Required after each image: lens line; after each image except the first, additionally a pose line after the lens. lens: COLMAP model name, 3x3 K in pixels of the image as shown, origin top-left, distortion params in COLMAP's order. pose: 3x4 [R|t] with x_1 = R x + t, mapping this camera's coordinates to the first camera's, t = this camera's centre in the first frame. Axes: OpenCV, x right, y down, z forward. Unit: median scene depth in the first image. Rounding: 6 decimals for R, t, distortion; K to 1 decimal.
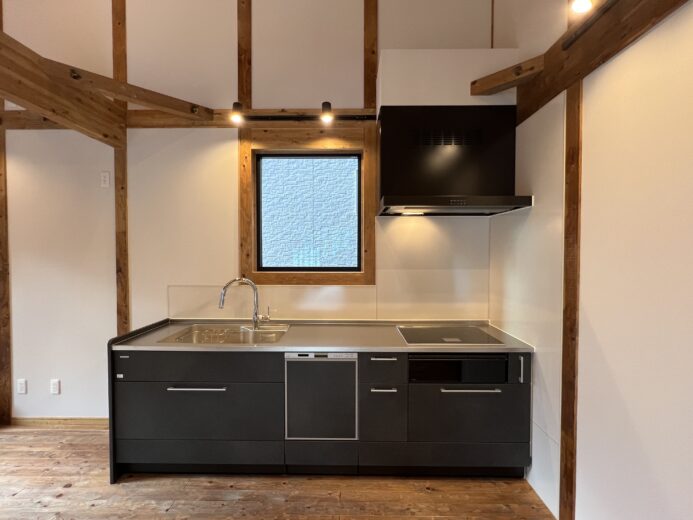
lens RADIAL K [[323.6, 0, 348.9], [0, 323.6, 259.0], [0, 0, 1]] dist [-0.002140, -0.000259]
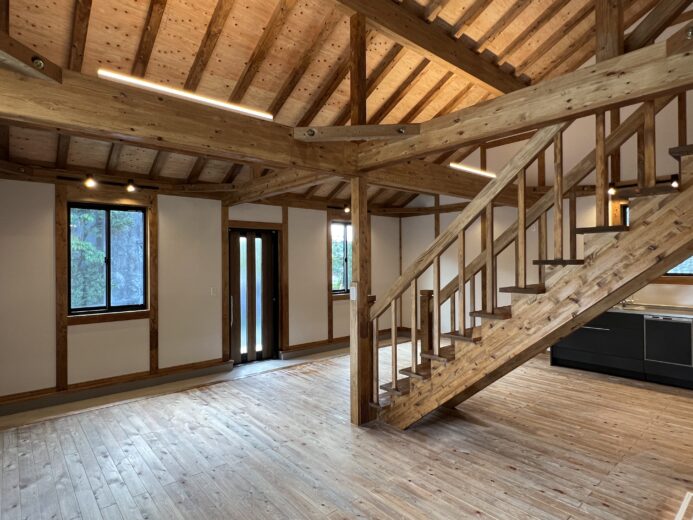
lens RADIAL K [[389.5, 0, 341.9], [0, 389.5, 260.3], [0, 0, 1]] dist [-0.004451, 0.001080]
pose [[0.652611, -0.007127, -0.757660, 0.368931], [-0.008243, 0.999830, -0.016505, 0.004545], [0.757648, 0.017016, 0.652441, -1.814065]]
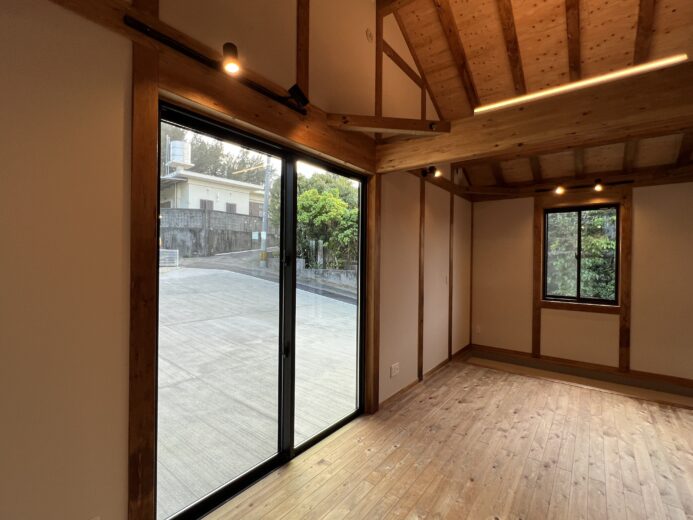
lens RADIAL K [[323.6, 0, 347.8], [0, 323.6, 259.6], [0, 0, 1]] dist [-0.002140, -0.000259]
pose [[-0.604458, -0.005295, -0.796620, 0.349798], [-0.029316, 0.999448, 0.015601, 0.013029], [0.796098, 0.032783, -0.604279, -1.270857]]
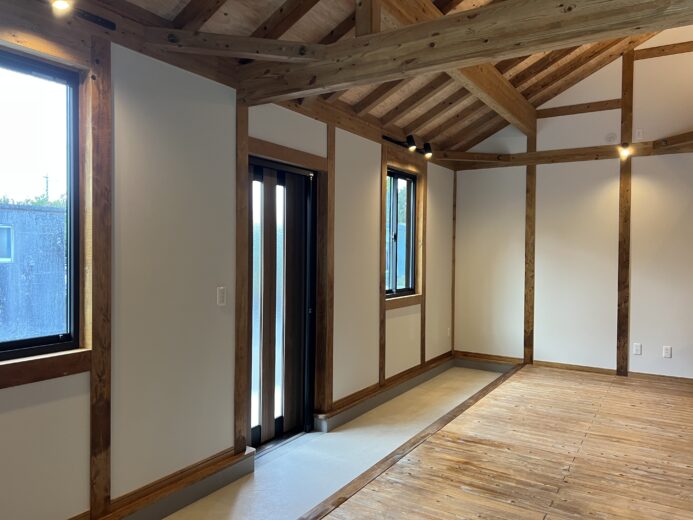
lens RADIAL K [[518.5, 0, 344.1], [0, 518.5, 262.6], [0, 0, 1]] dist [0.029036, -0.009488]
pose [[0.845220, 0.019524, -0.534062, -1.124405], [-0.018843, 0.999800, 0.006729, 0.062477], [0.534087, 0.004376, 0.845418, -1.852184]]
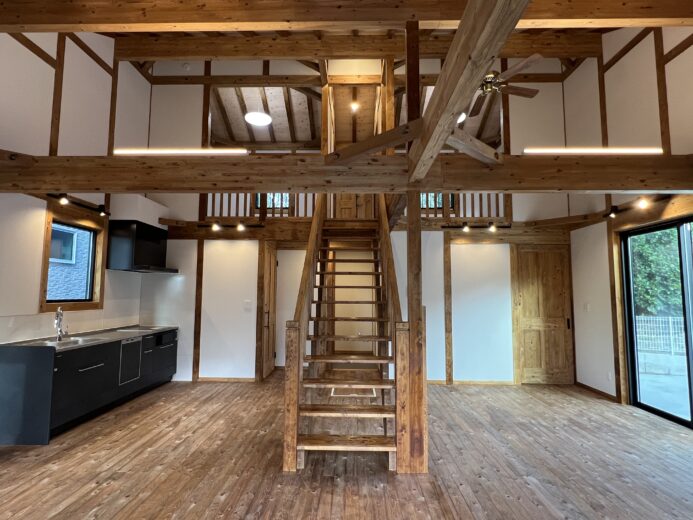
lens RADIAL K [[389.5, 0, 348.7], [0, 389.5, 260.1], [0, 0, 1]] dist [-0.004451, 0.001080]
pose [[0.001182, 0.083949, 0.996469, -2.410990], [0.016010, 0.996341, -0.083957, 0.017561], [-0.999871, 0.016052, -0.000166, -0.374655]]
